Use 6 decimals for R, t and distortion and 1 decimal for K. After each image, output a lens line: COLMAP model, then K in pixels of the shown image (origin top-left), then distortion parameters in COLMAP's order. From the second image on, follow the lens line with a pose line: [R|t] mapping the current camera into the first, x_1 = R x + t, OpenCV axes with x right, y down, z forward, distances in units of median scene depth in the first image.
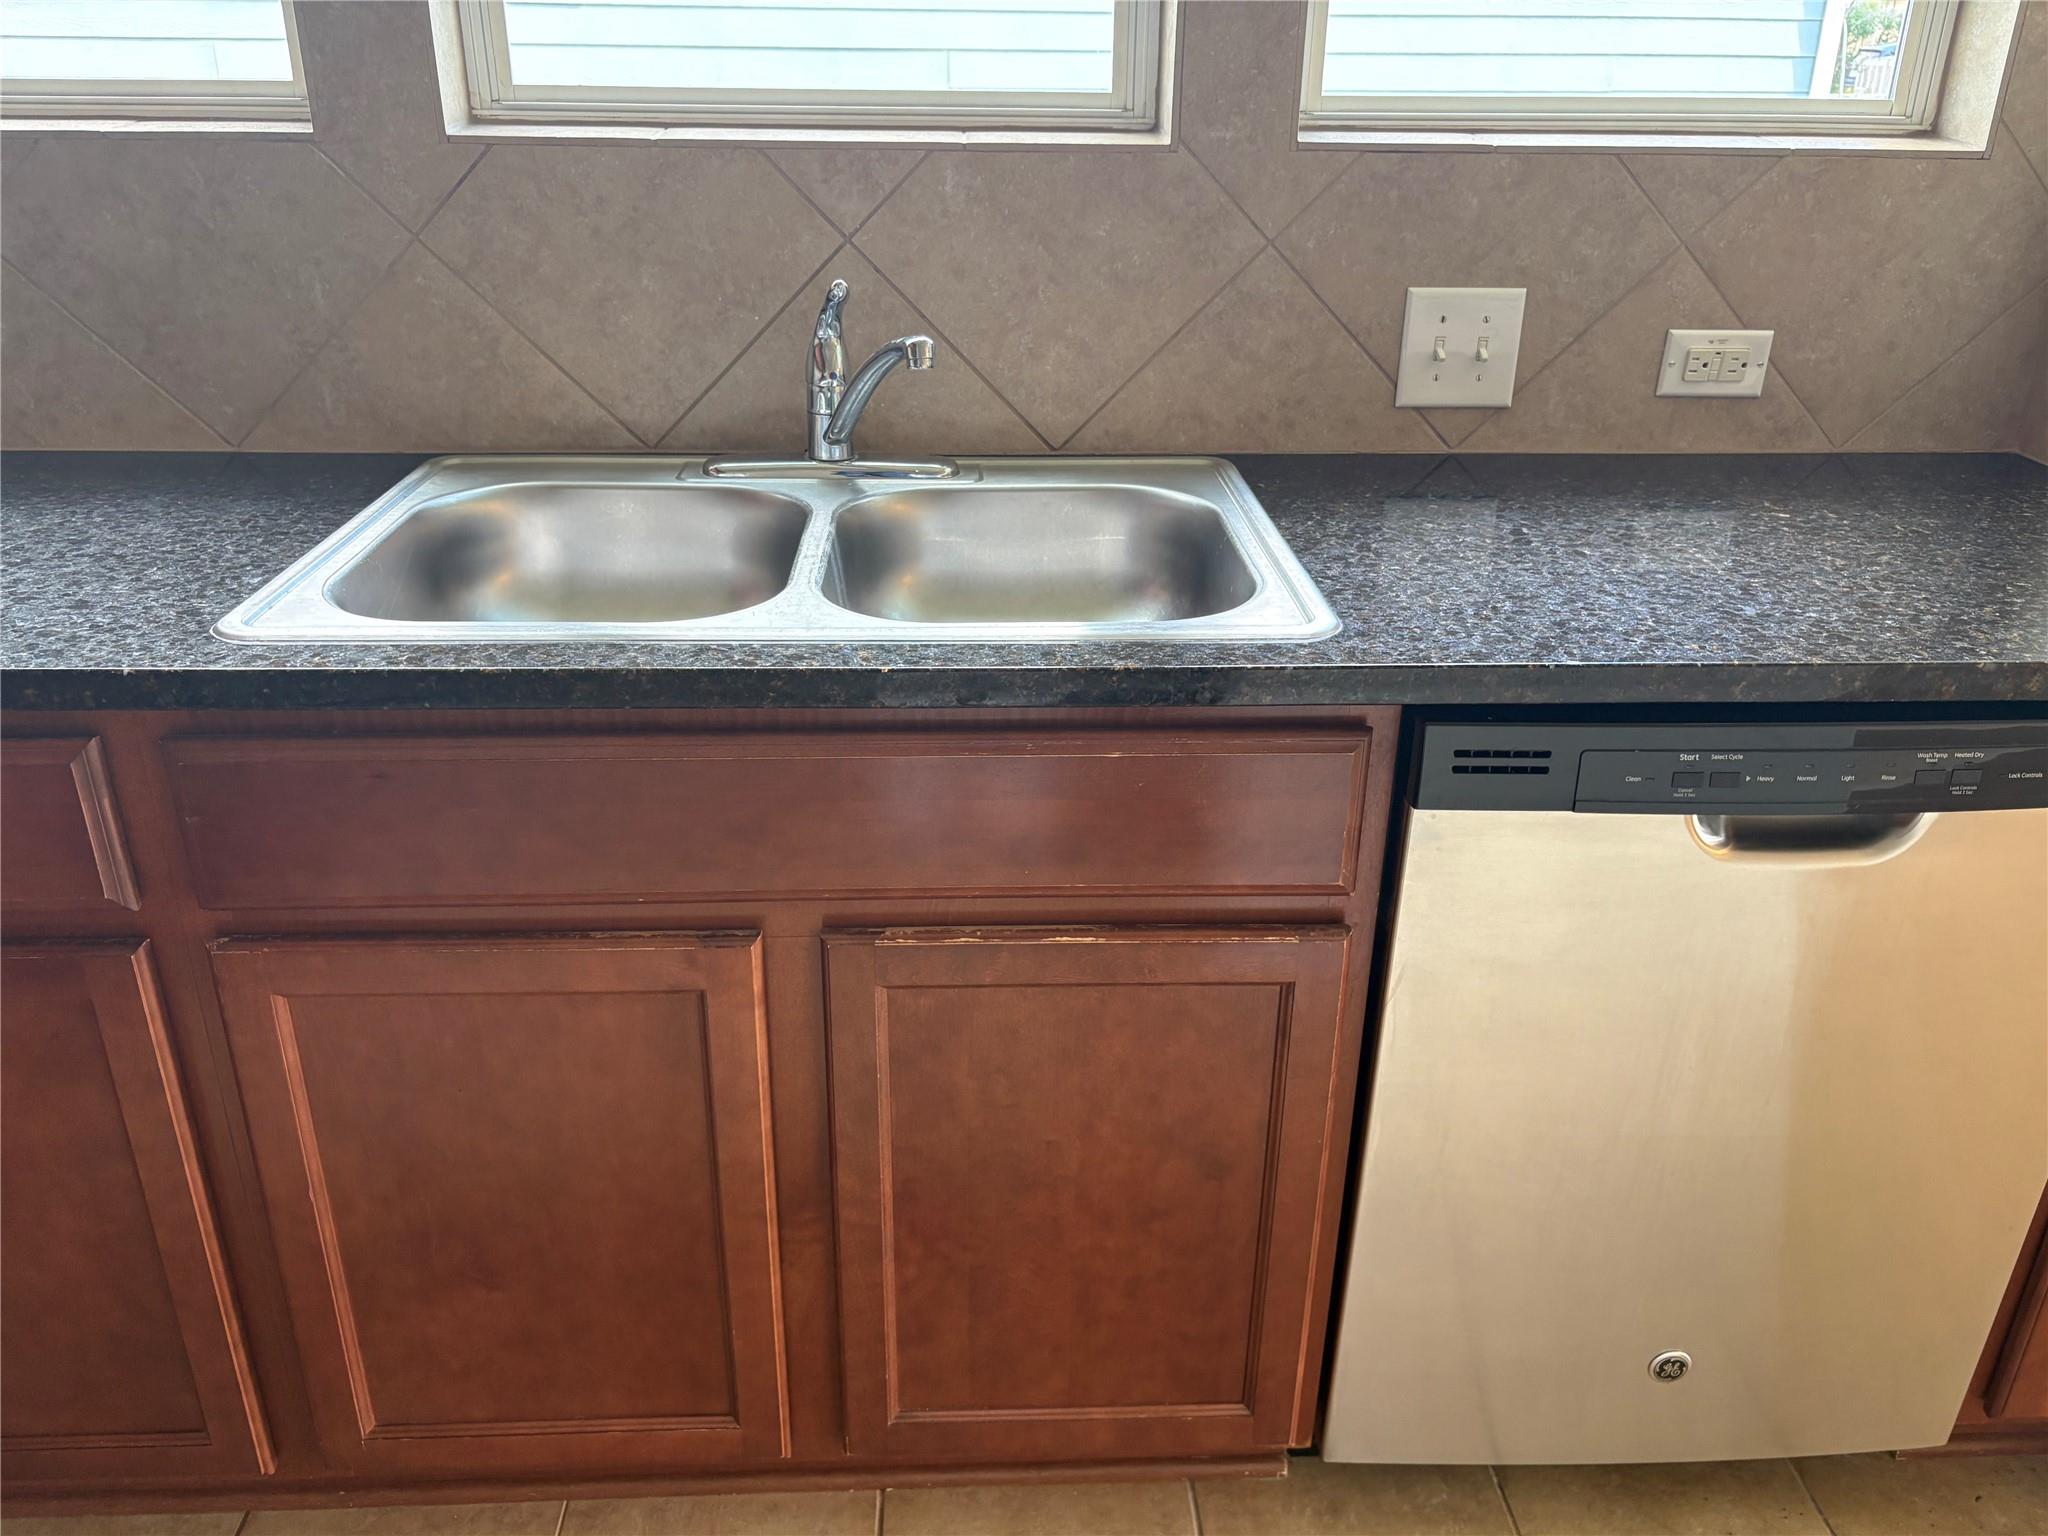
lens RADIAL K [[1563.4, 0, 1039.7], [0, 1563.4, 760.6], [0, 0, 1]] dist [0.026983, -0.025873]
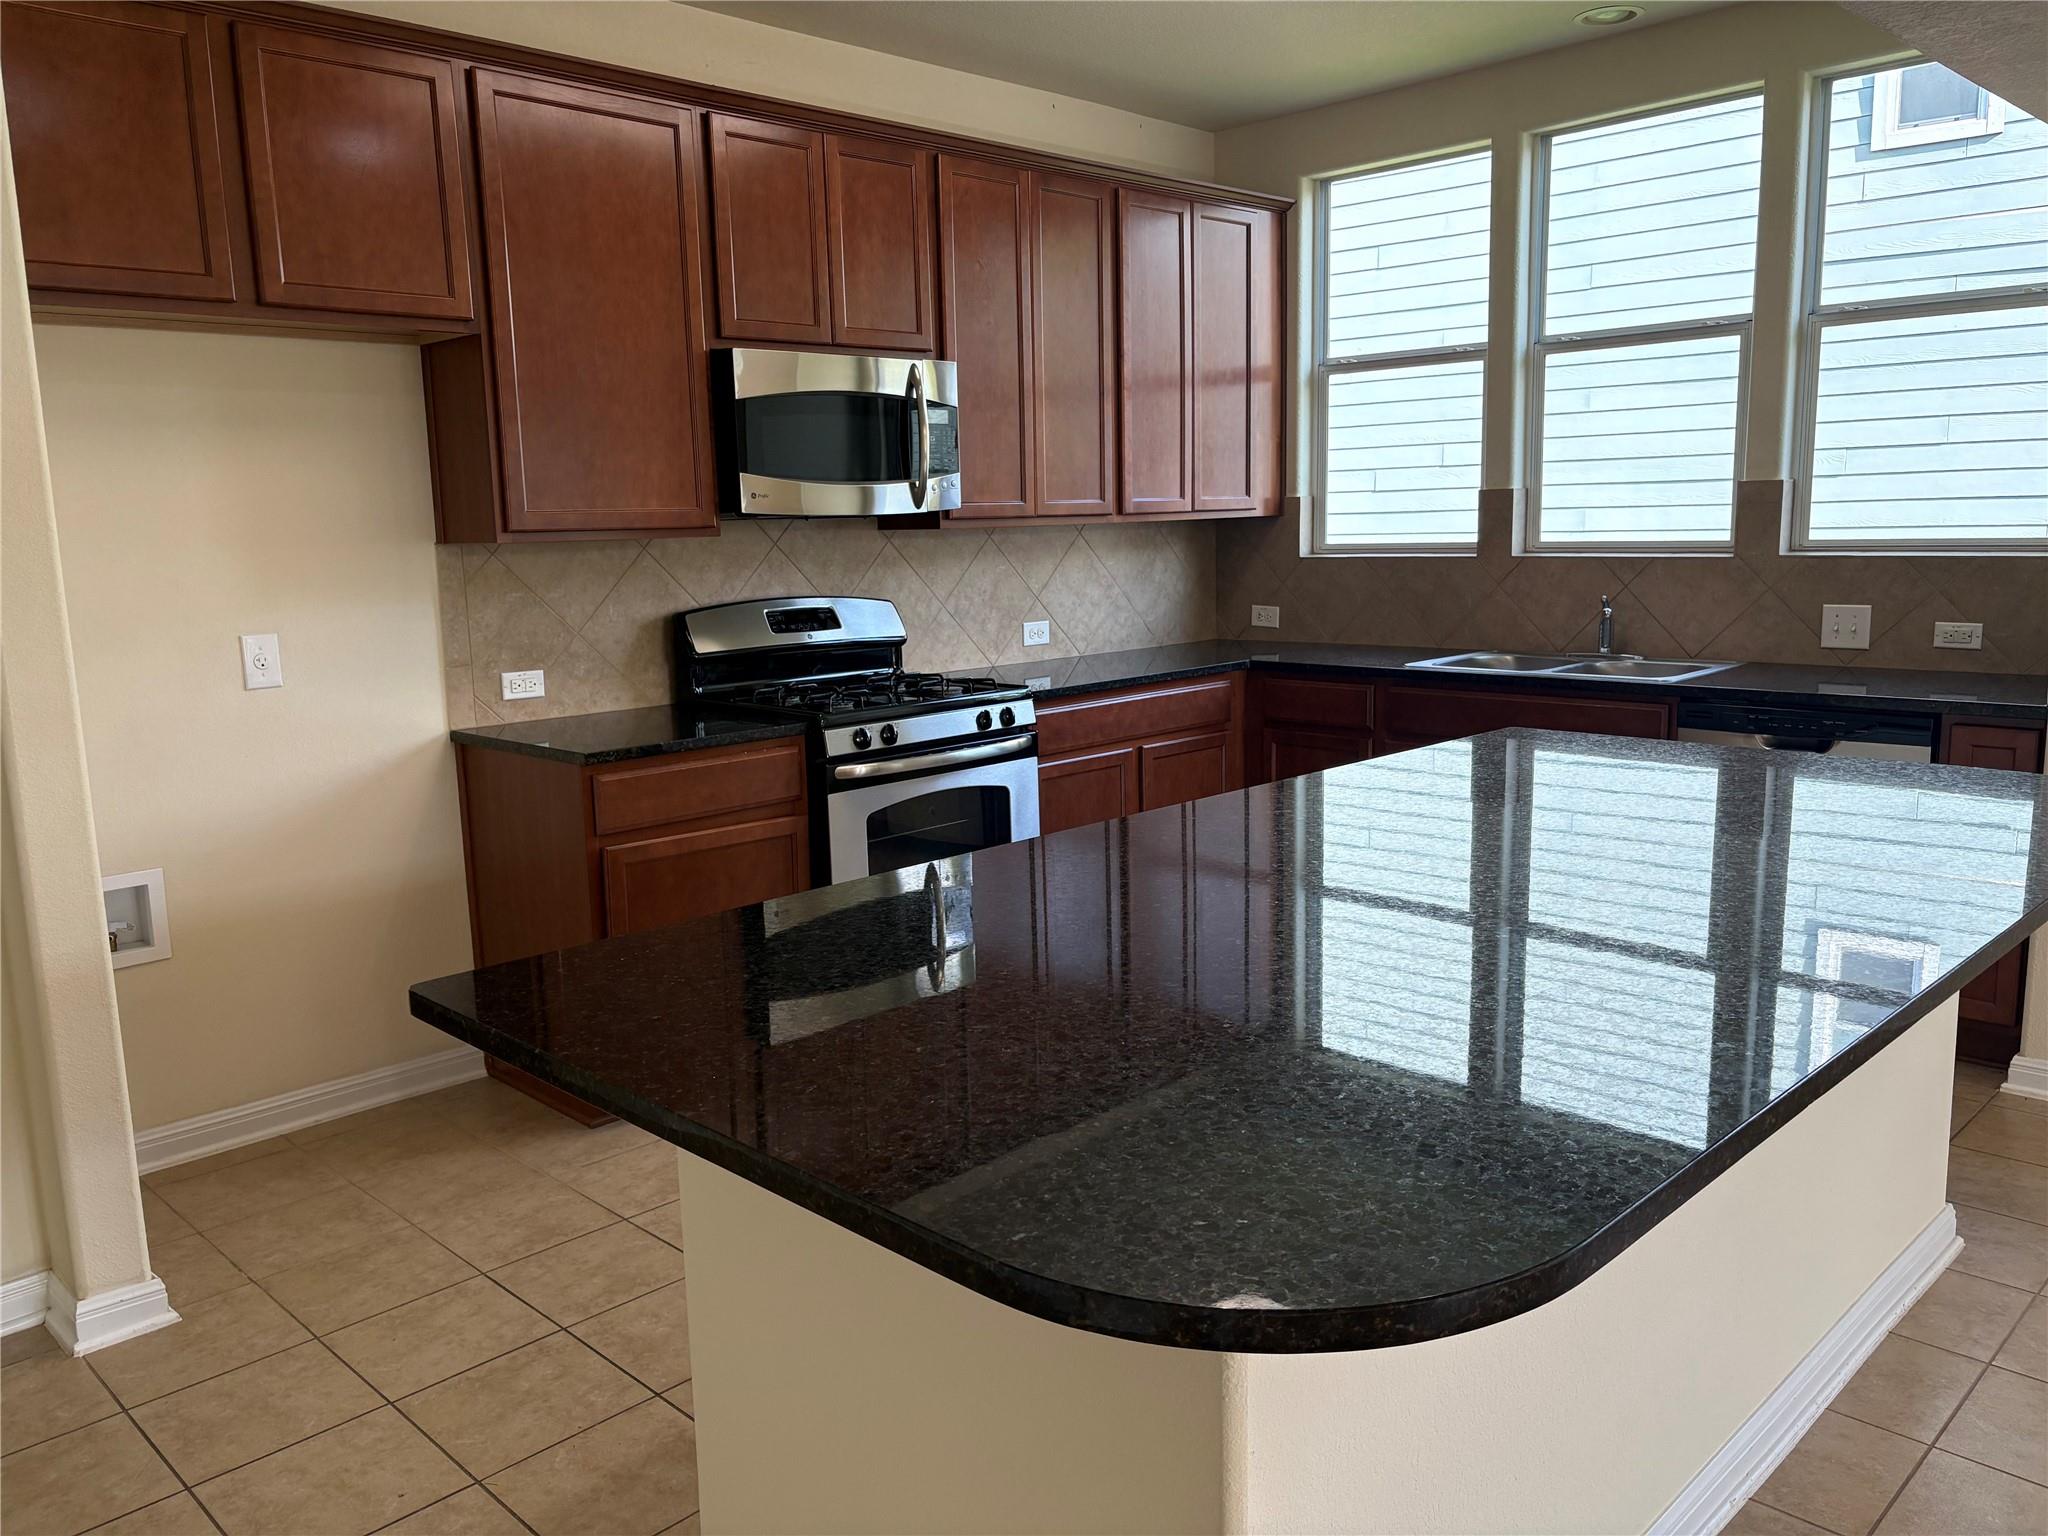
lens RADIAL K [[1563.4, 0, 1043.9], [0, 1563.4, 767.3], [0, 0, 1]] dist [0.026983, -0.025873]
pose [[0.673033, 0.085810, -0.734617, 1.373179], [-0.269202, 0.953539, -0.135253, 0.714227], [0.688880, 0.288790, 0.664864, -1.696557]]
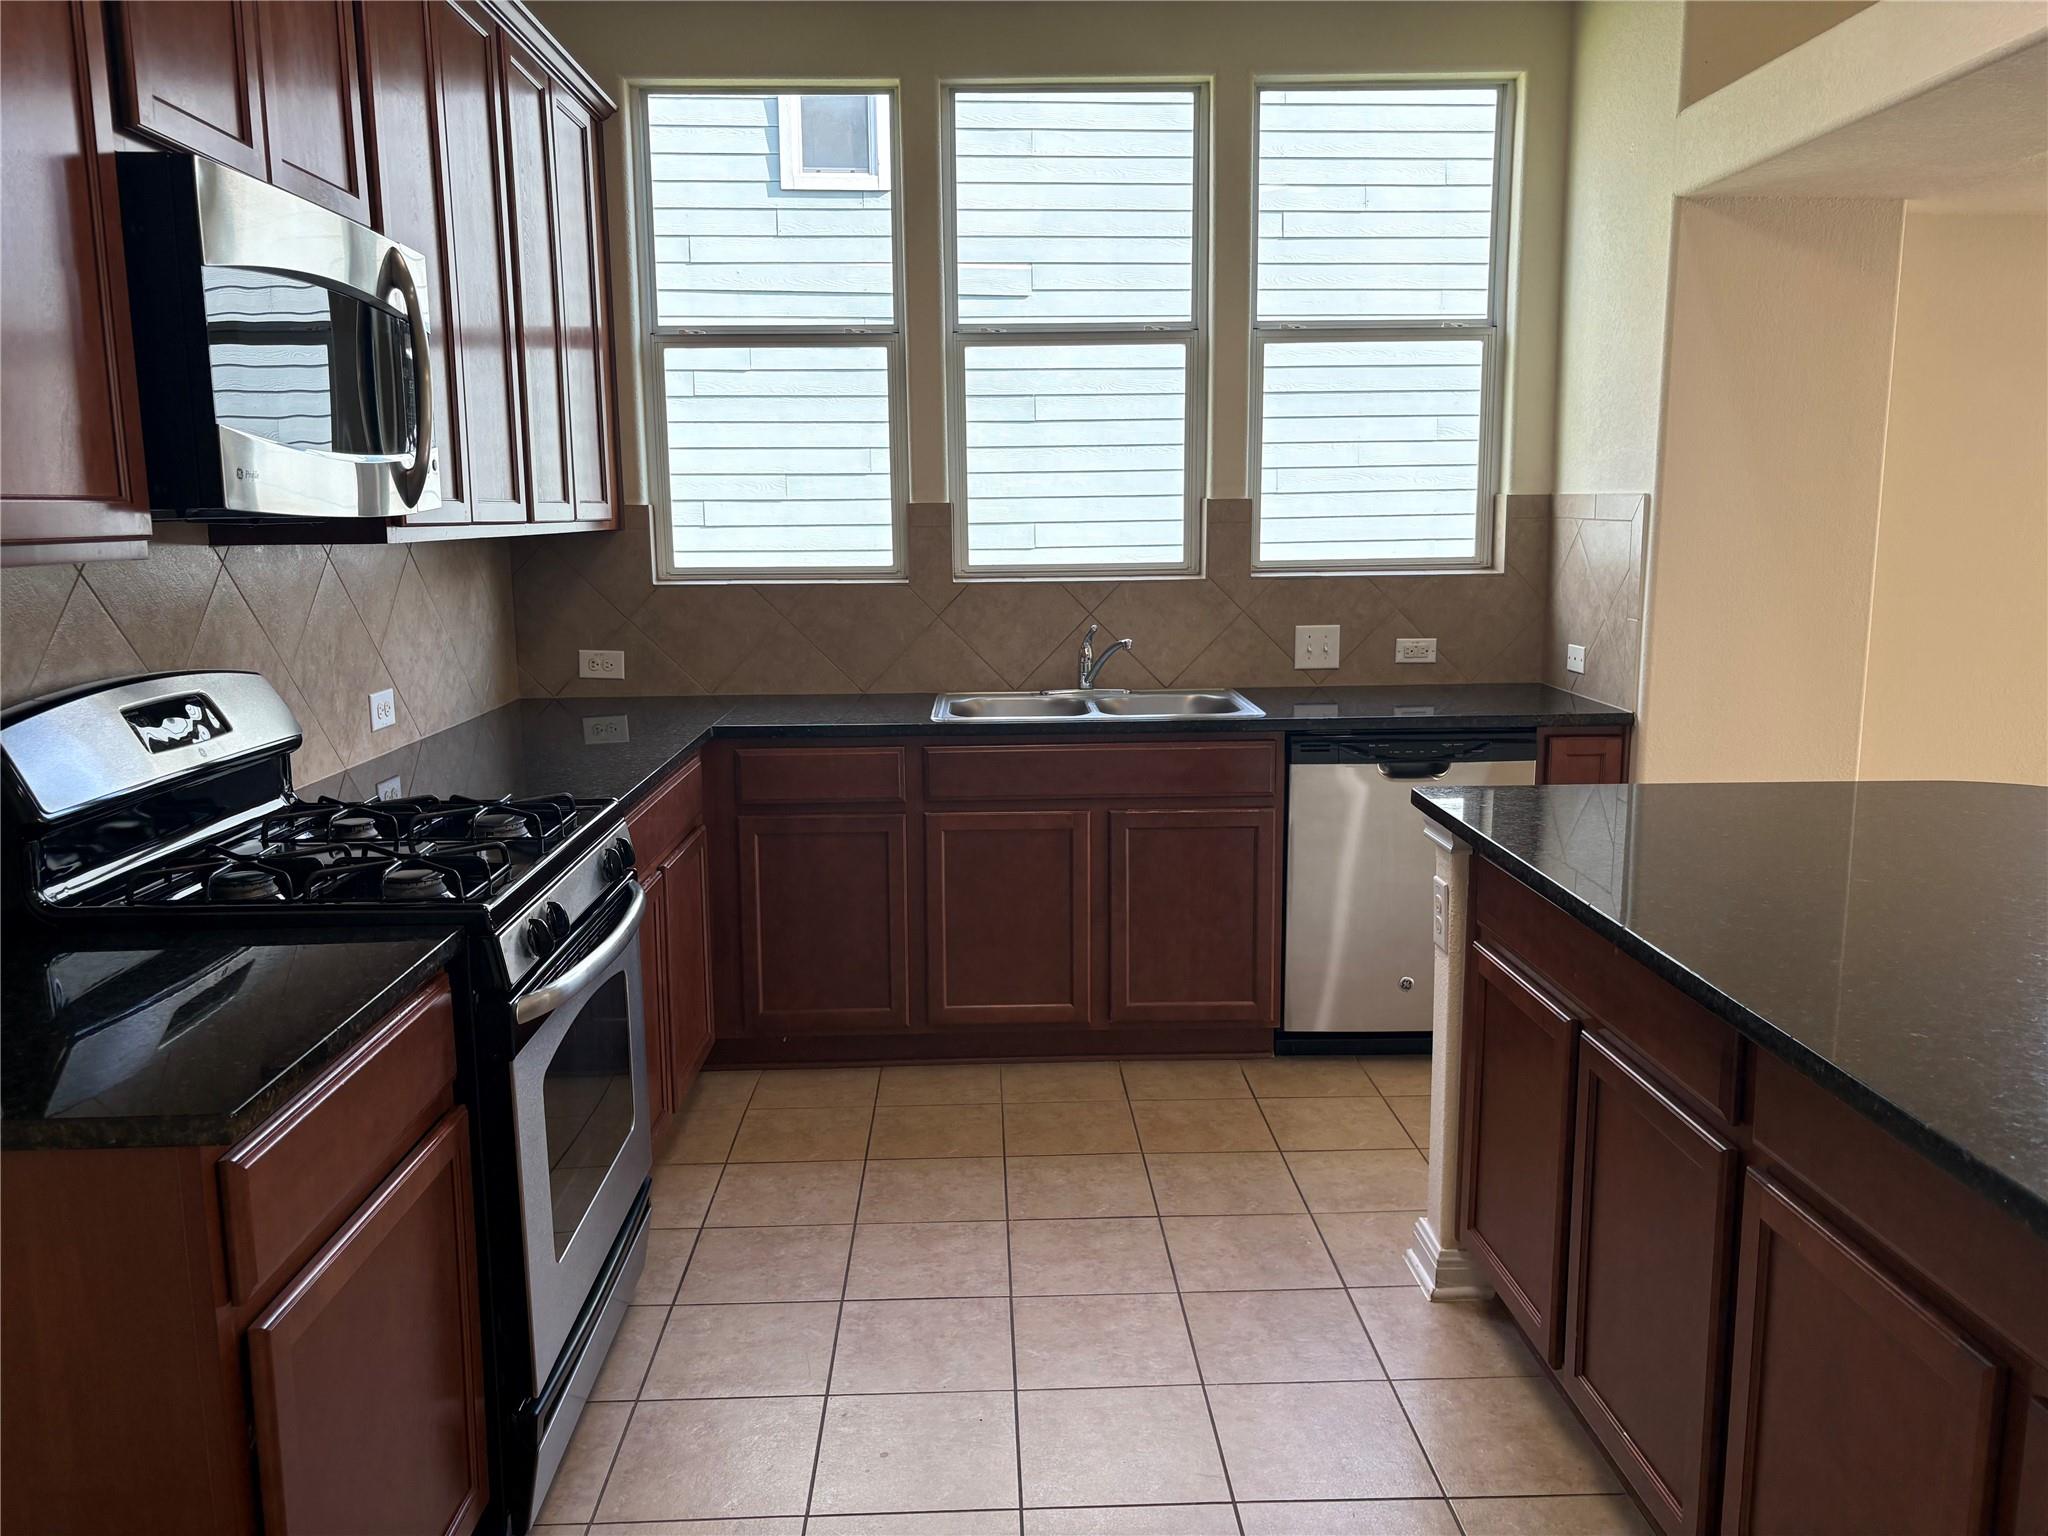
lens RADIAL K [[1563.4, 0, 1032.2], [0, 1563.4, 771.4], [0, 0, 1]] dist [0.026983, -0.025873]
pose [[0.999493, -0.022578, -0.022430, -0.165935], [0.016071, 0.966381, -0.256613, 0.632420], [0.027469, 0.256123, 0.966254, -1.570527]]
